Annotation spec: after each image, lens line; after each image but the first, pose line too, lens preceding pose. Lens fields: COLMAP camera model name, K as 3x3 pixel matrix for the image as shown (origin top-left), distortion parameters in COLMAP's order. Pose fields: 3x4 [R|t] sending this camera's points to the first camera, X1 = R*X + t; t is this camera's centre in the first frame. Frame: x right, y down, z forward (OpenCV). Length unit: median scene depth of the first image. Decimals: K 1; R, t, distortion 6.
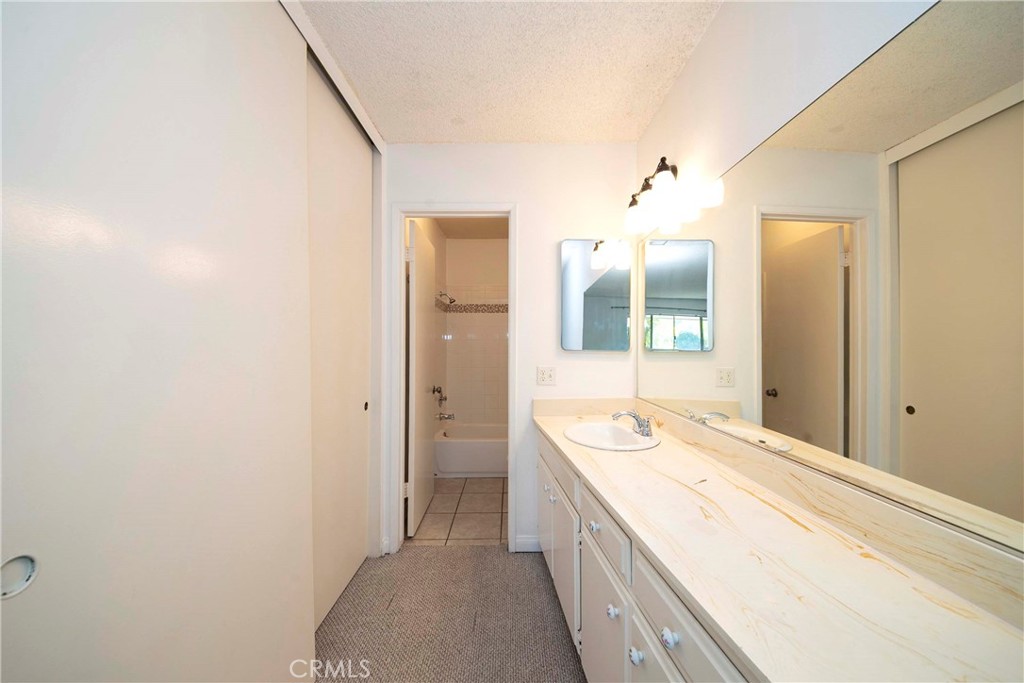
lens RADIAL K [[359.3, 0, 512.0], [0, 359.3, 344.7], [0, 0, 1]] dist [-0.008742, -0.004058]
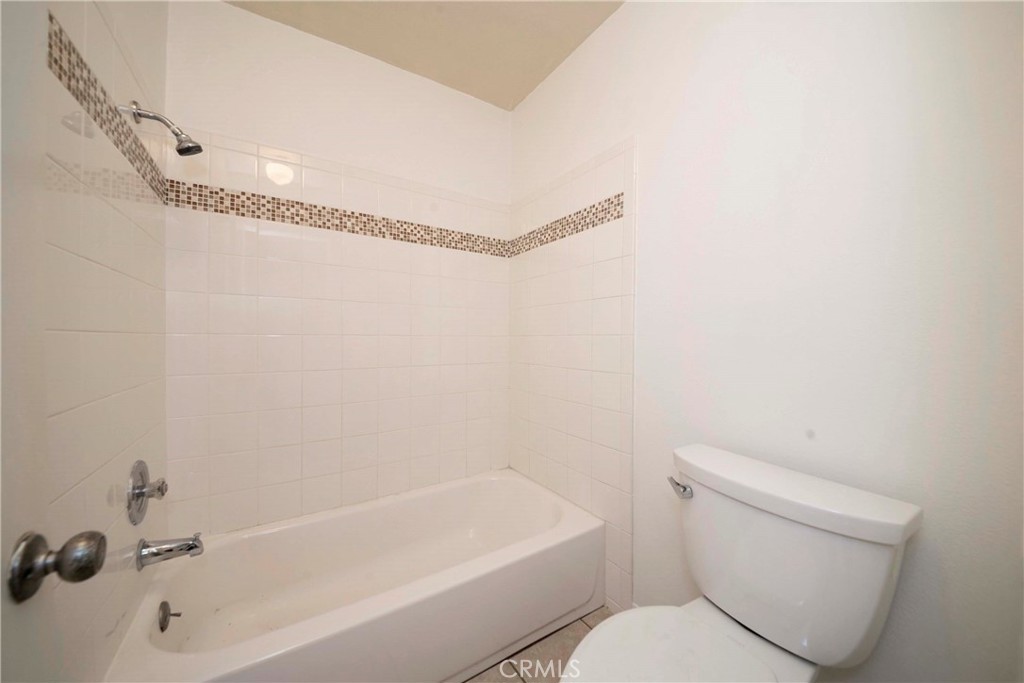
lens RADIAL K [[359.3, 0, 512.0], [0, 359.3, 340.6], [0, 0, 1]] dist [-0.008742, -0.004058]
pose [[0.843144, -0.008552, 0.537619, -0.100997], [0.000564, 0.999887, 0.015022, 0.029814], [-0.537687, -0.012362, 0.843054, 0.618391]]
